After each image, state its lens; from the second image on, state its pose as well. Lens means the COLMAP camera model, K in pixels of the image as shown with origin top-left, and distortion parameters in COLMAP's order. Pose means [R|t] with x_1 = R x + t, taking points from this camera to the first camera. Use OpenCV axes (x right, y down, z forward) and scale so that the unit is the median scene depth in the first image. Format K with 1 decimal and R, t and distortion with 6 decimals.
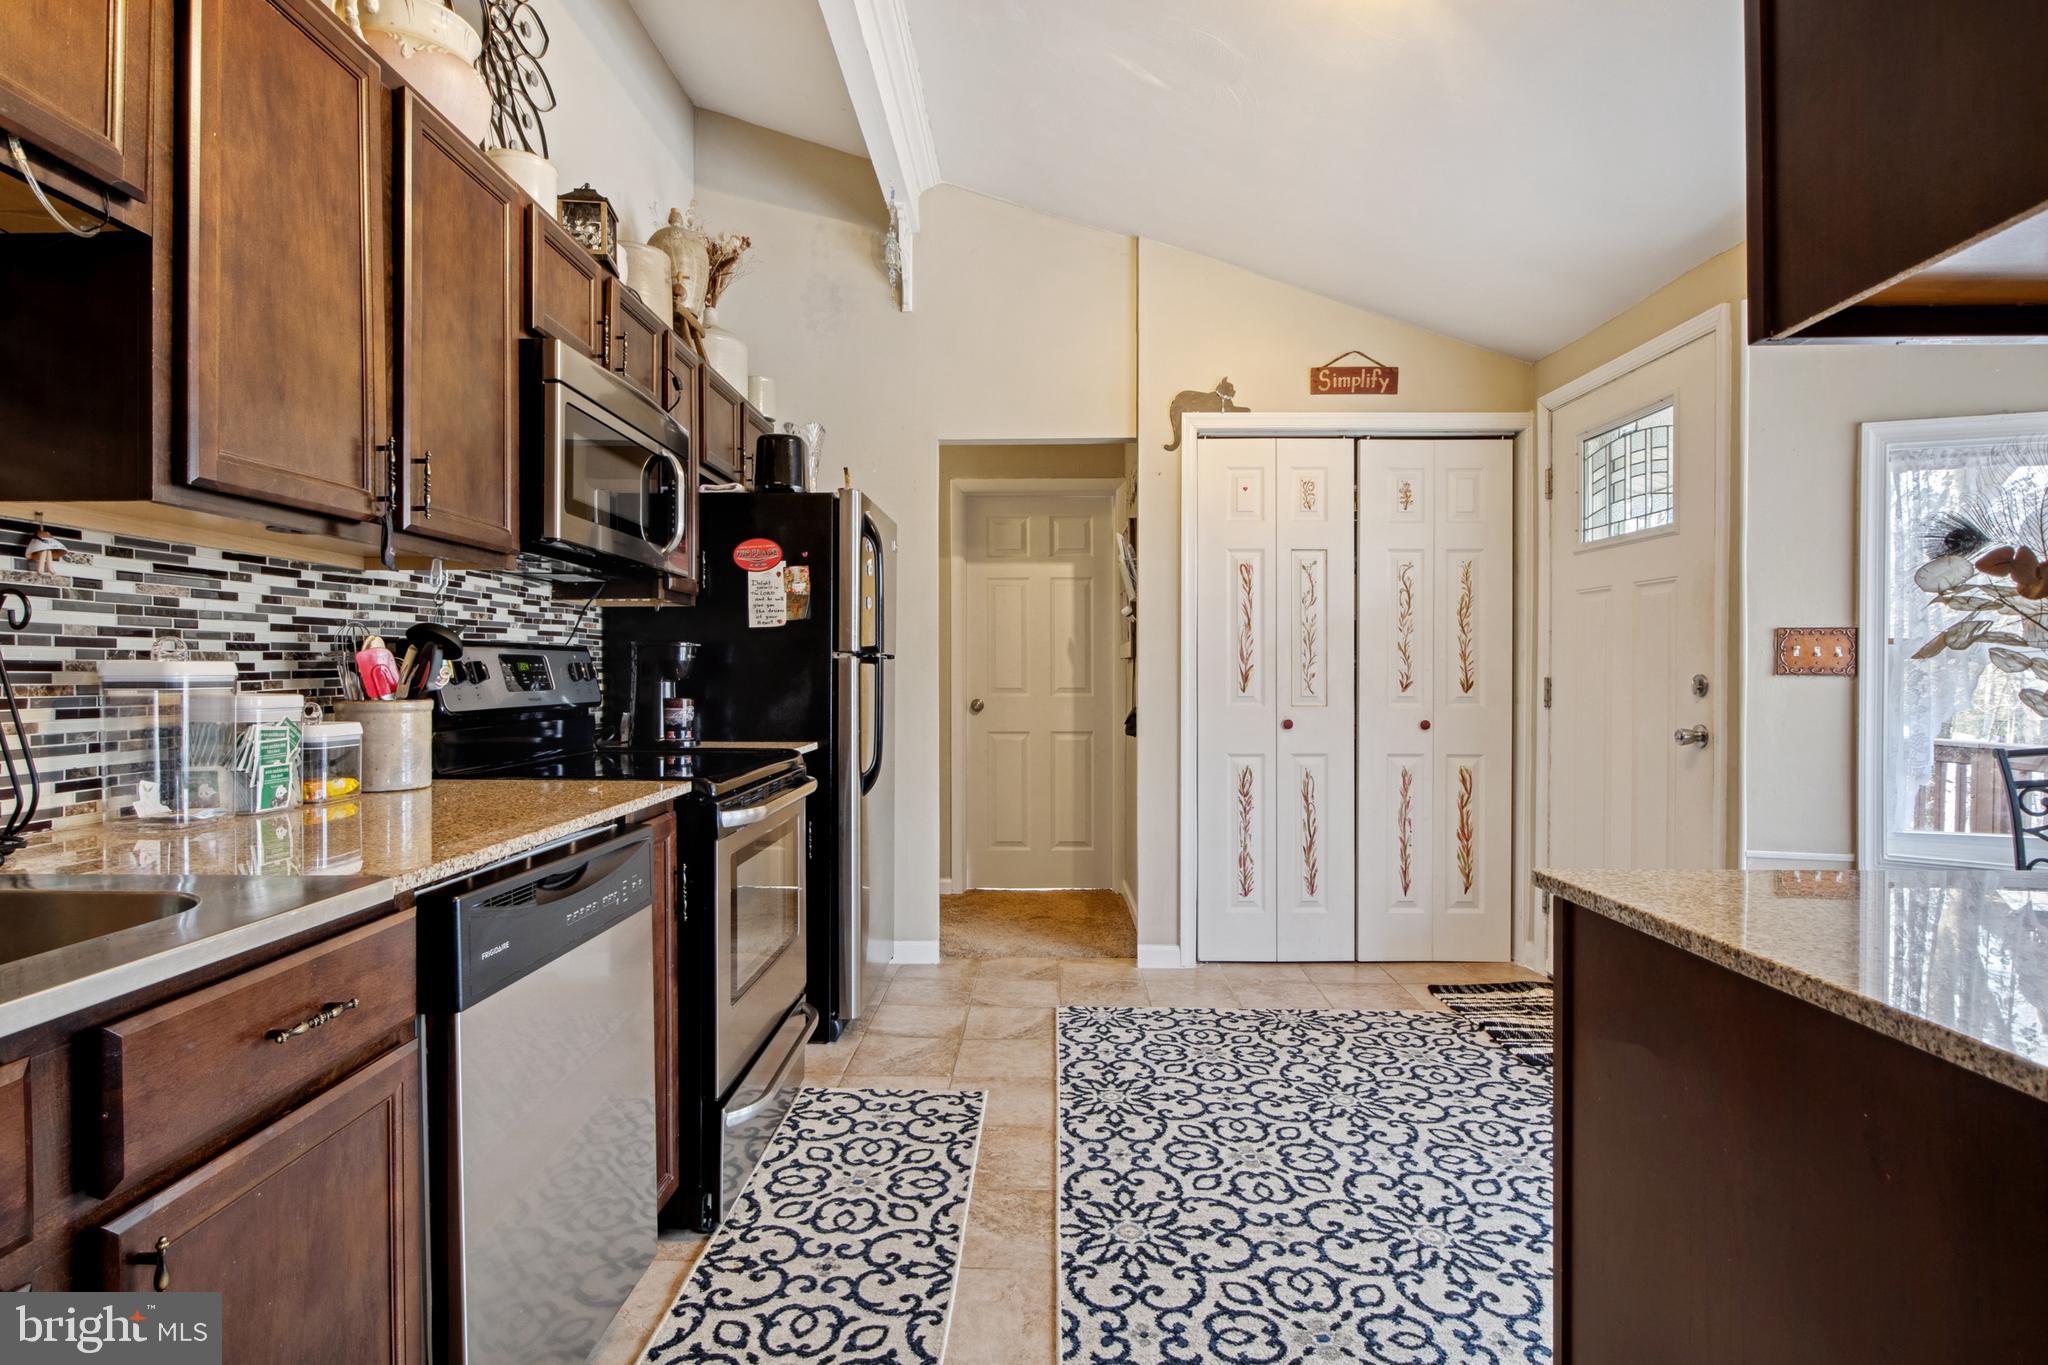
lens RADIAL K [[1041.0, 0, 1021.2], [0, 1041.0, 651.6], [0, 0, 1]] dist [-0.001861, -0.001986]
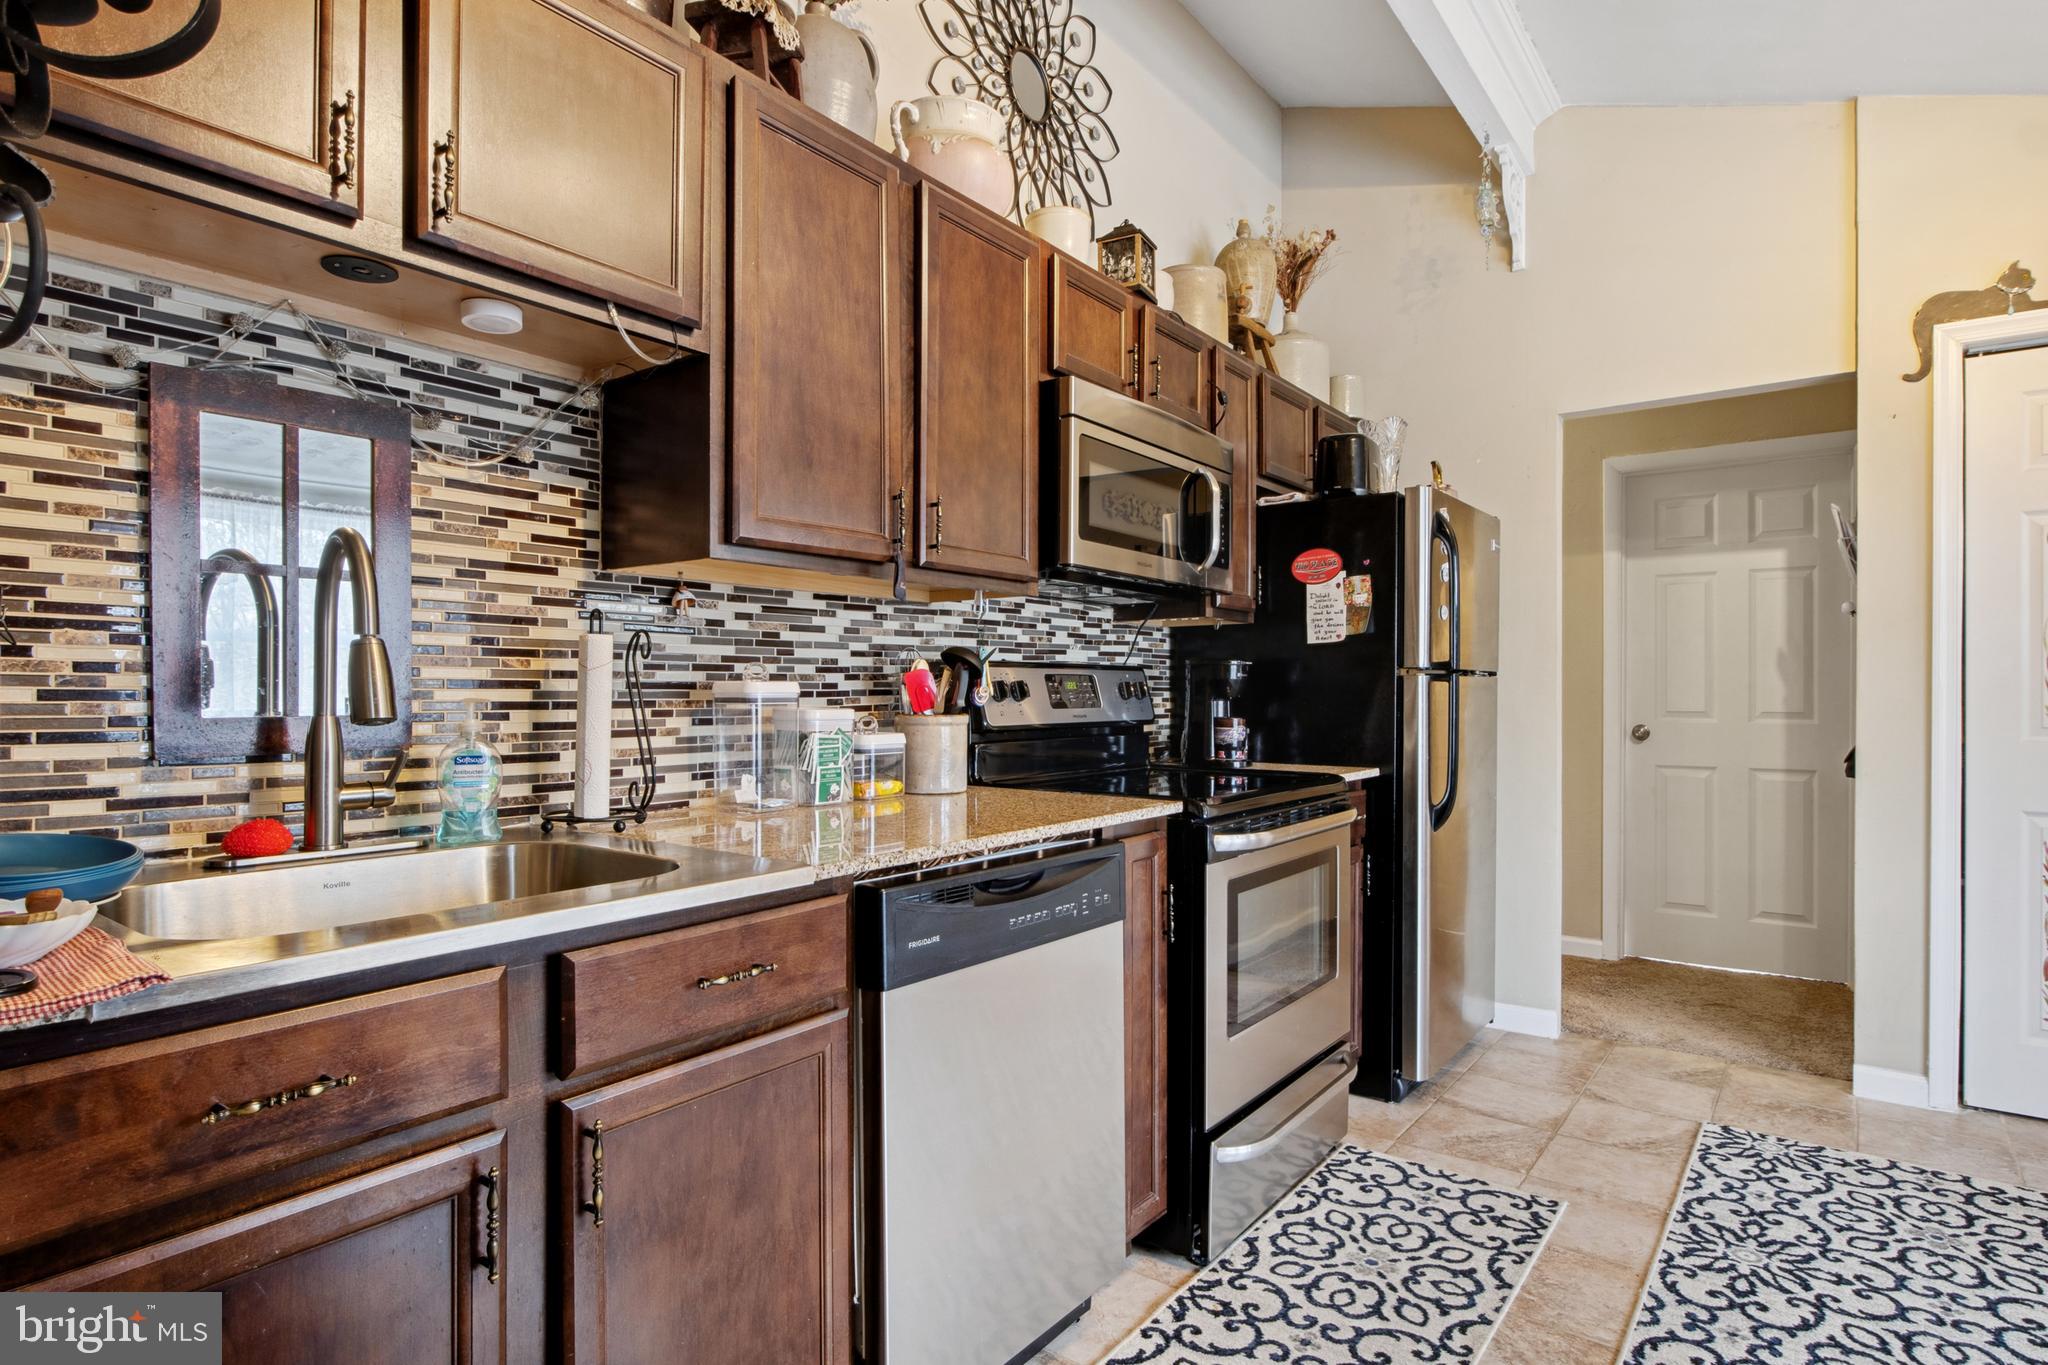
lens RADIAL K [[1080.1, 0, 1014.6], [0, 1080.1, 670.7], [0, 0, 1]] dist [-0.005861, -0.001143]
pose [[0.807899, -0.010137, -0.589234, 0.138092], [0.010436, 0.999941, -0.002894, 0.001788], [0.589229, -0.003811, 0.807957, 0.071412]]
